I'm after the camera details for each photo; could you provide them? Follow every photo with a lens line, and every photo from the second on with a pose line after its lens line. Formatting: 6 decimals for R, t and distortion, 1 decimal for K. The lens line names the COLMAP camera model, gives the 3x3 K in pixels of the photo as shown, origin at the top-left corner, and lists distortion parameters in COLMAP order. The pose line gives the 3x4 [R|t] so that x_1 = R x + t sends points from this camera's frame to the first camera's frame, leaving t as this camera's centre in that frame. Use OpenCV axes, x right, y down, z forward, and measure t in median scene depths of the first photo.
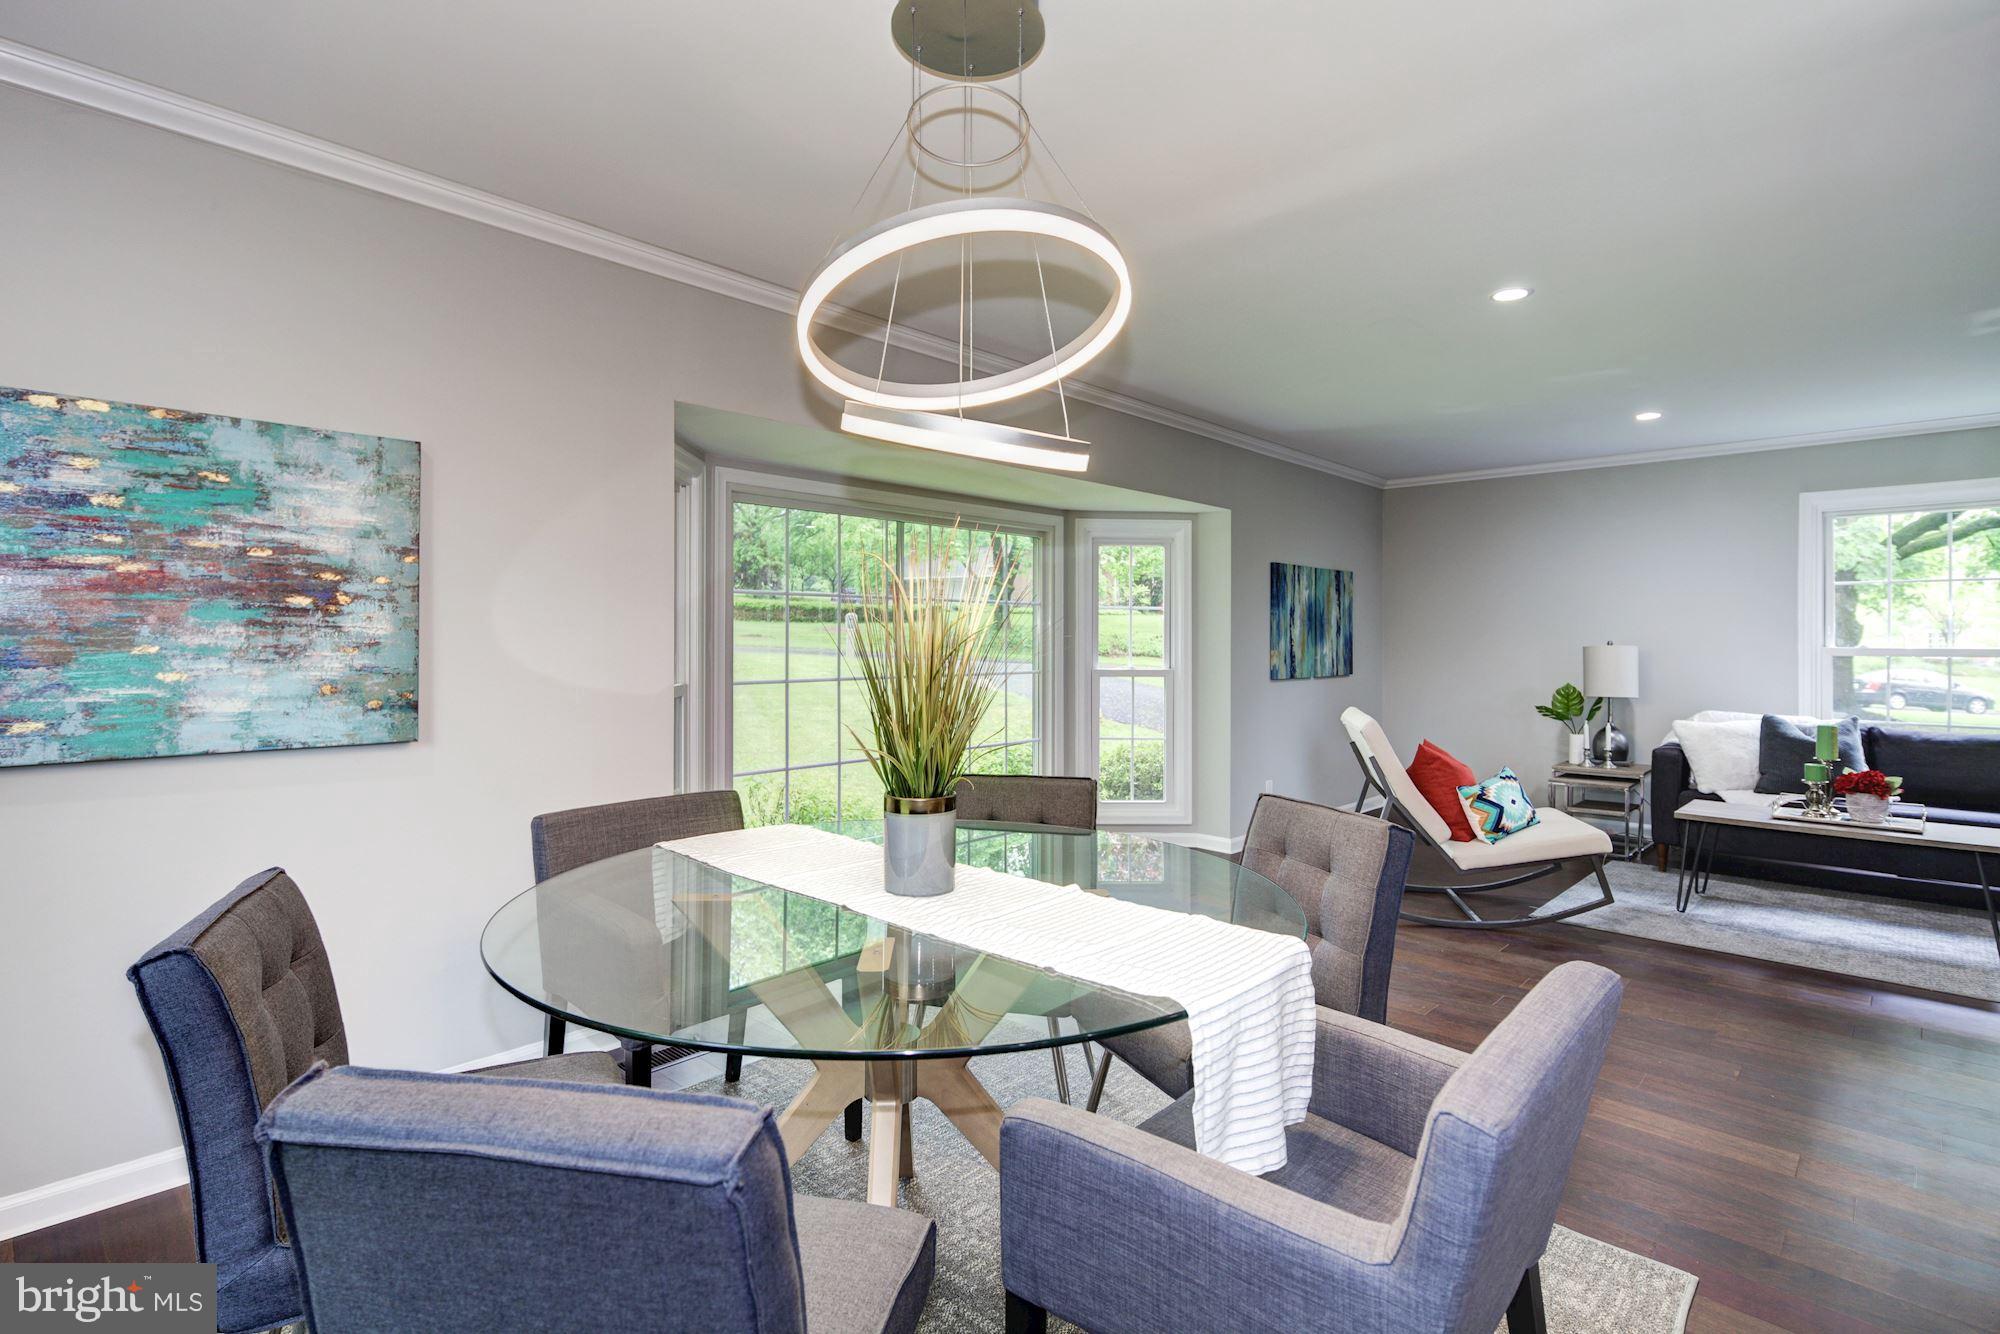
lens RADIAL K [[965.1, 0, 996.9], [0, 965.1, 640.5], [0, 0, 1]] dist [0.000823, -0.000090]
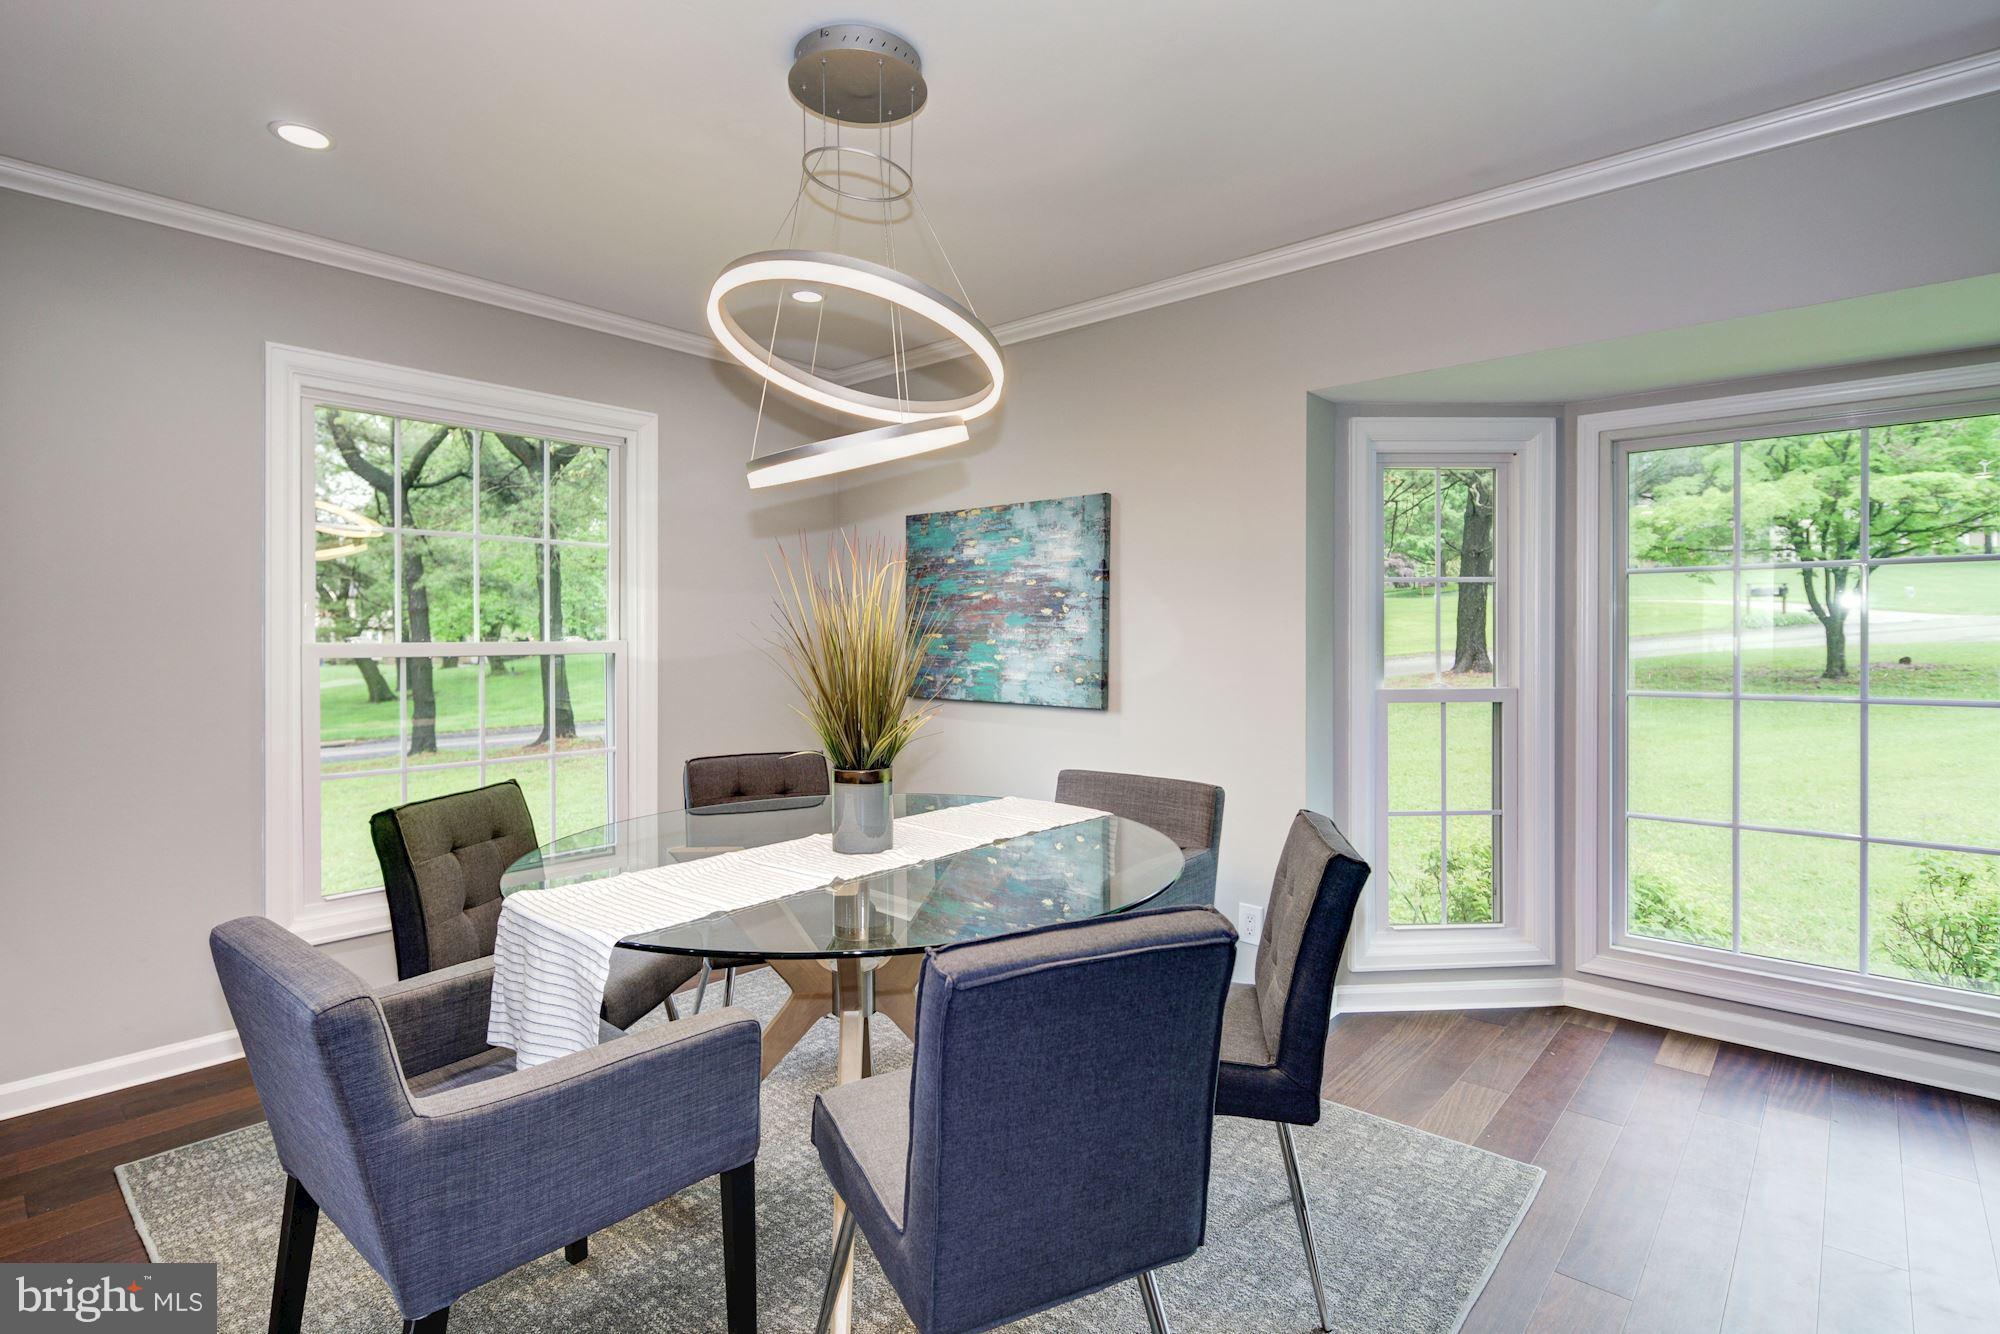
lens RADIAL K [[965.1, 0, 996.9], [0, 965.1, 640.5], [0, 0, 1]] dist [0.000823, -0.000090]
pose [[0.035380, 0.001381, -0.999373, 0.819052], [-0.001766, 0.999998, 0.001319, 0.004037], [0.999372, 0.001718, 0.035382, 0.844923]]
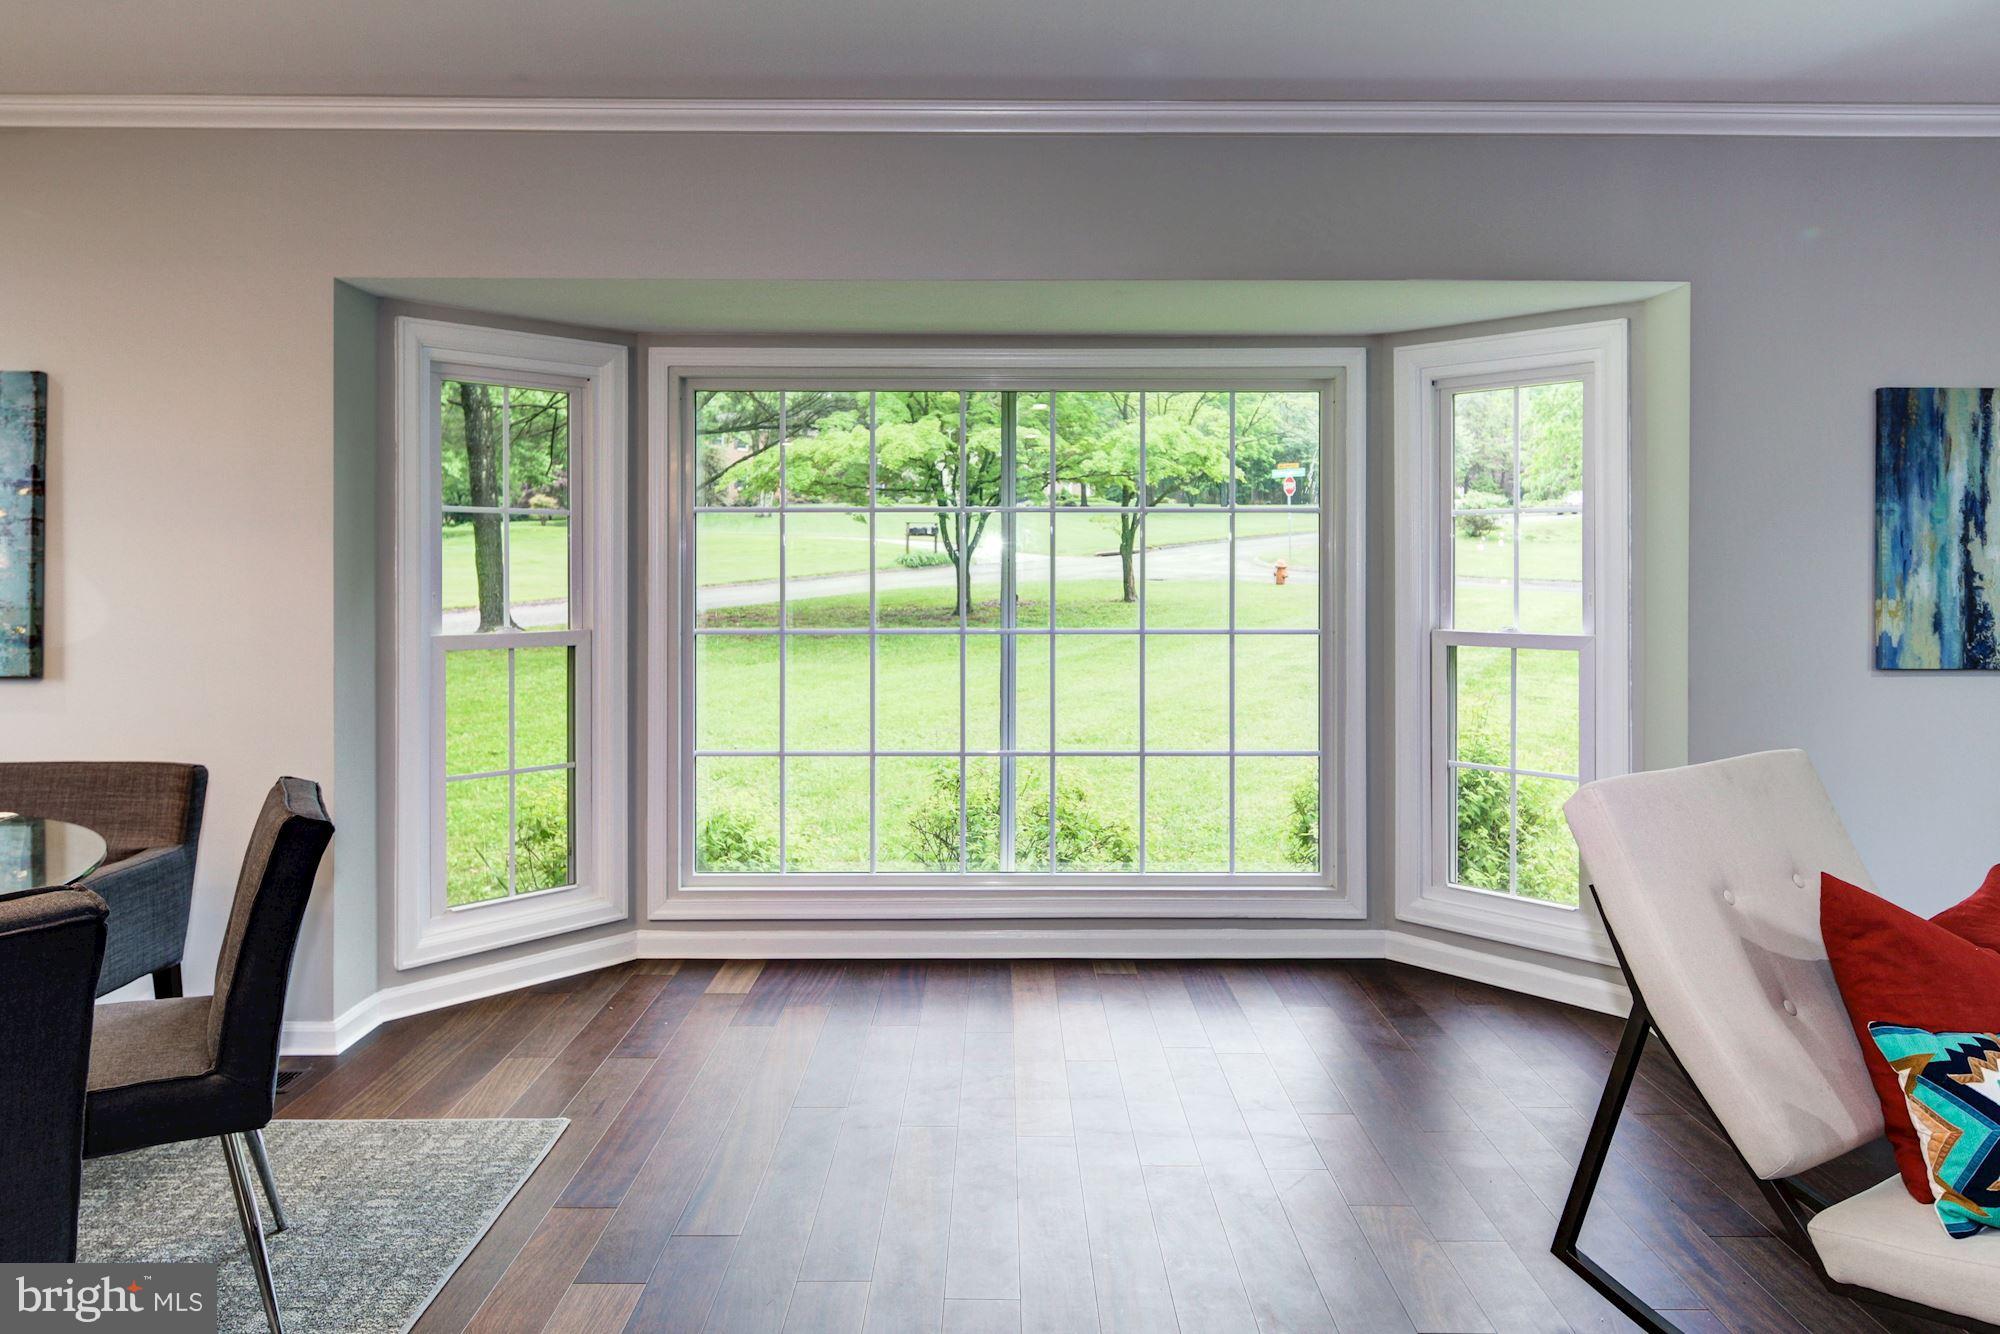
lens RADIAL K [[1229.2, 0, 998.6], [0, 1229.2, 573.9], [0, 0, 1]] dist [0.001185, -0.001092]
pose [[0.689932, -0.002816, -0.723869, 1.032835], [-0.000961, 0.999988, -0.004806, 0.005129], [0.723874, 0.004012, 0.689921, 0.896881]]
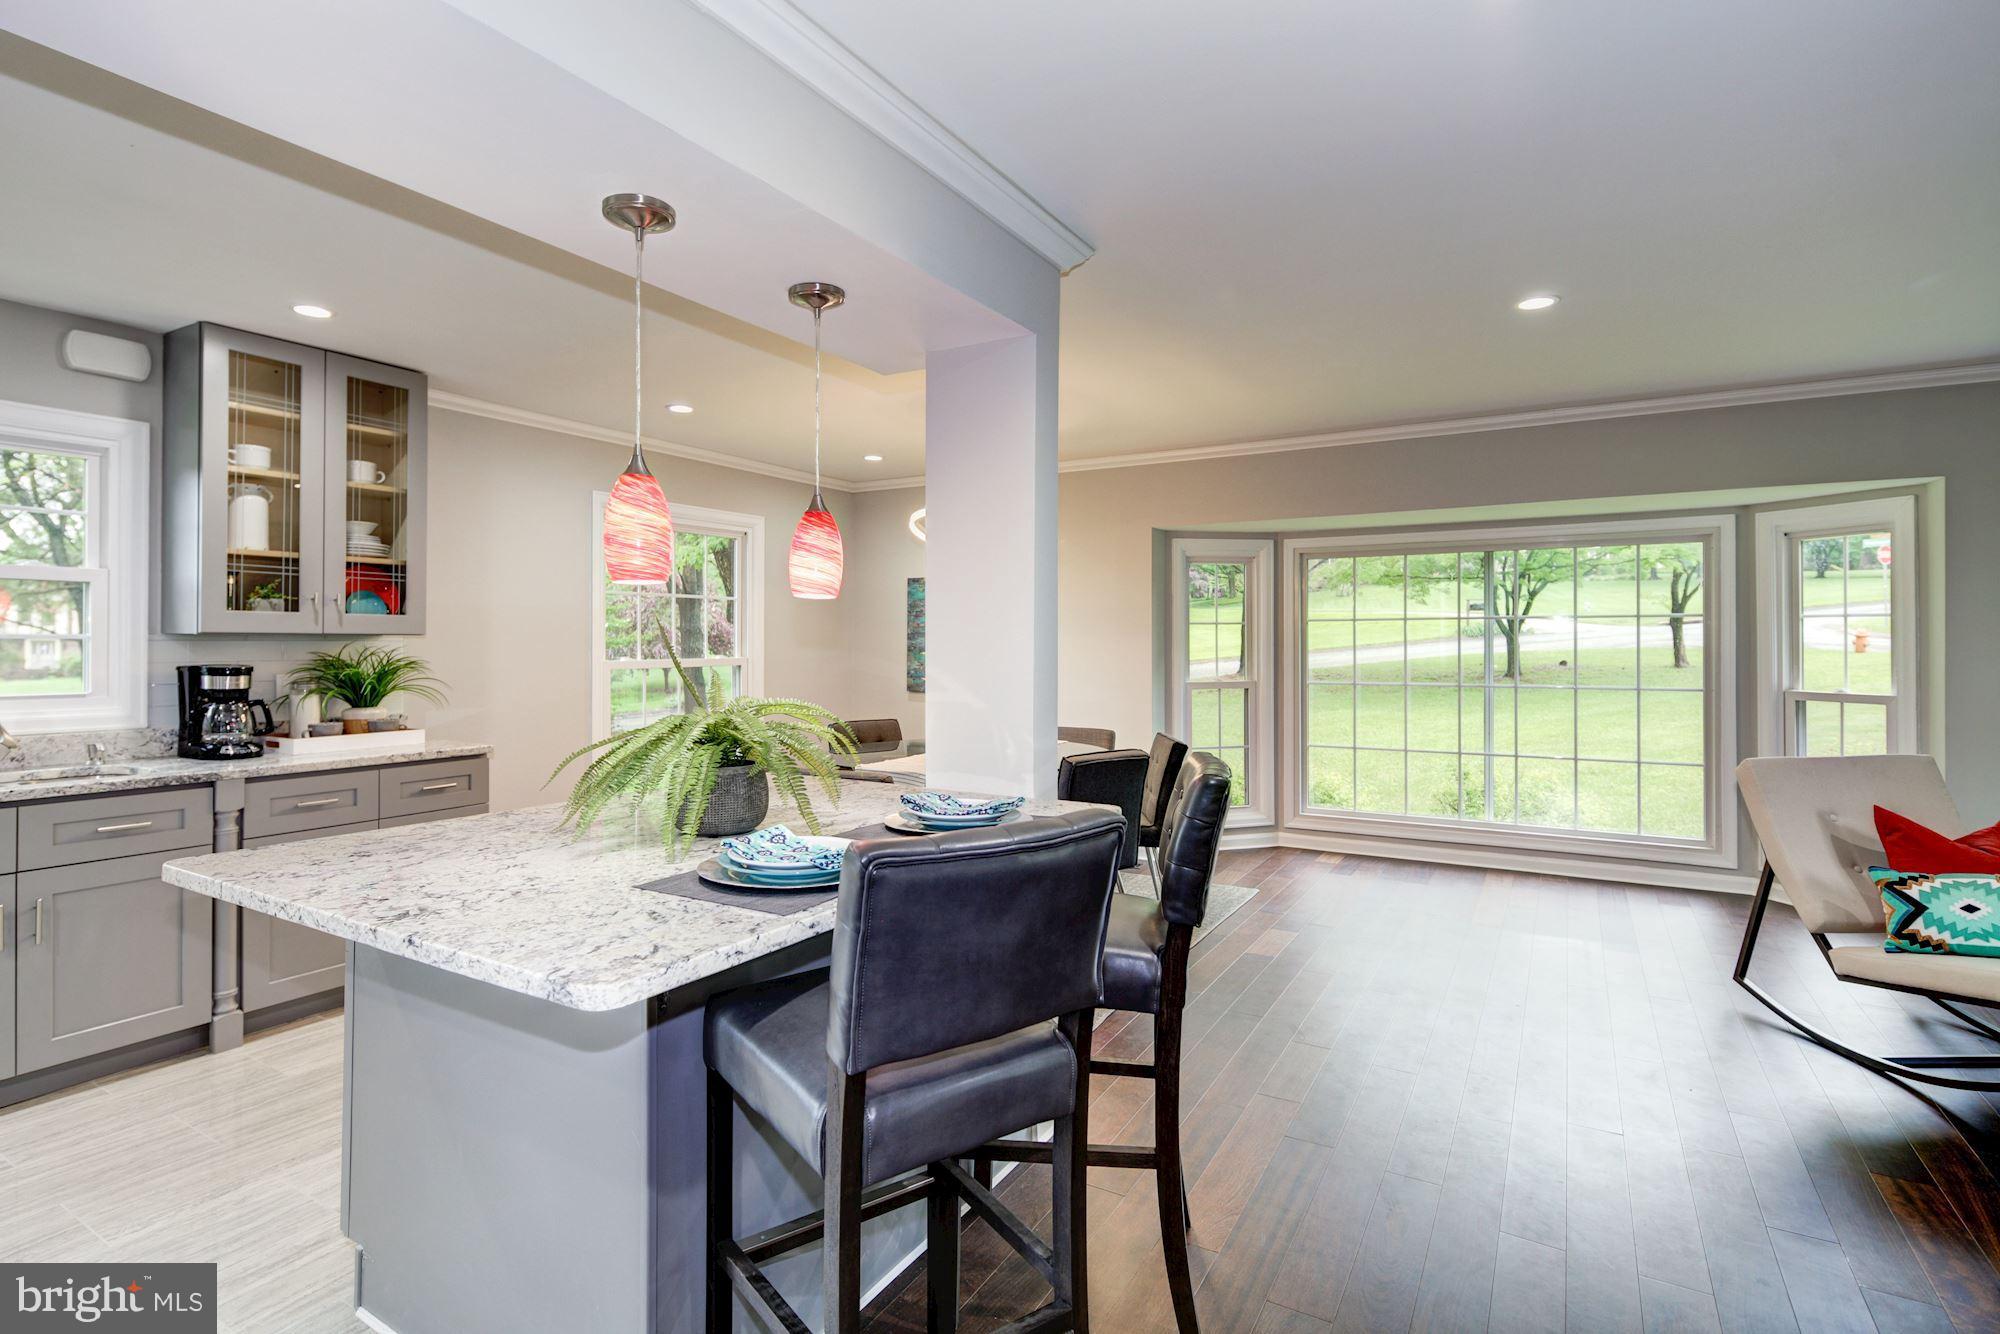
lens RADIAL K [[965.1, 0, 996.9], [0, 965.1, 640.5], [0, 0, 1]] dist [0.000823, -0.000090]
pose [[0.226542, -0.004859, -0.973989, 1.856265], [-0.000226, 0.999987, -0.005042, -0.023424], [0.974001, 0.001363, 0.226538, 0.360740]]
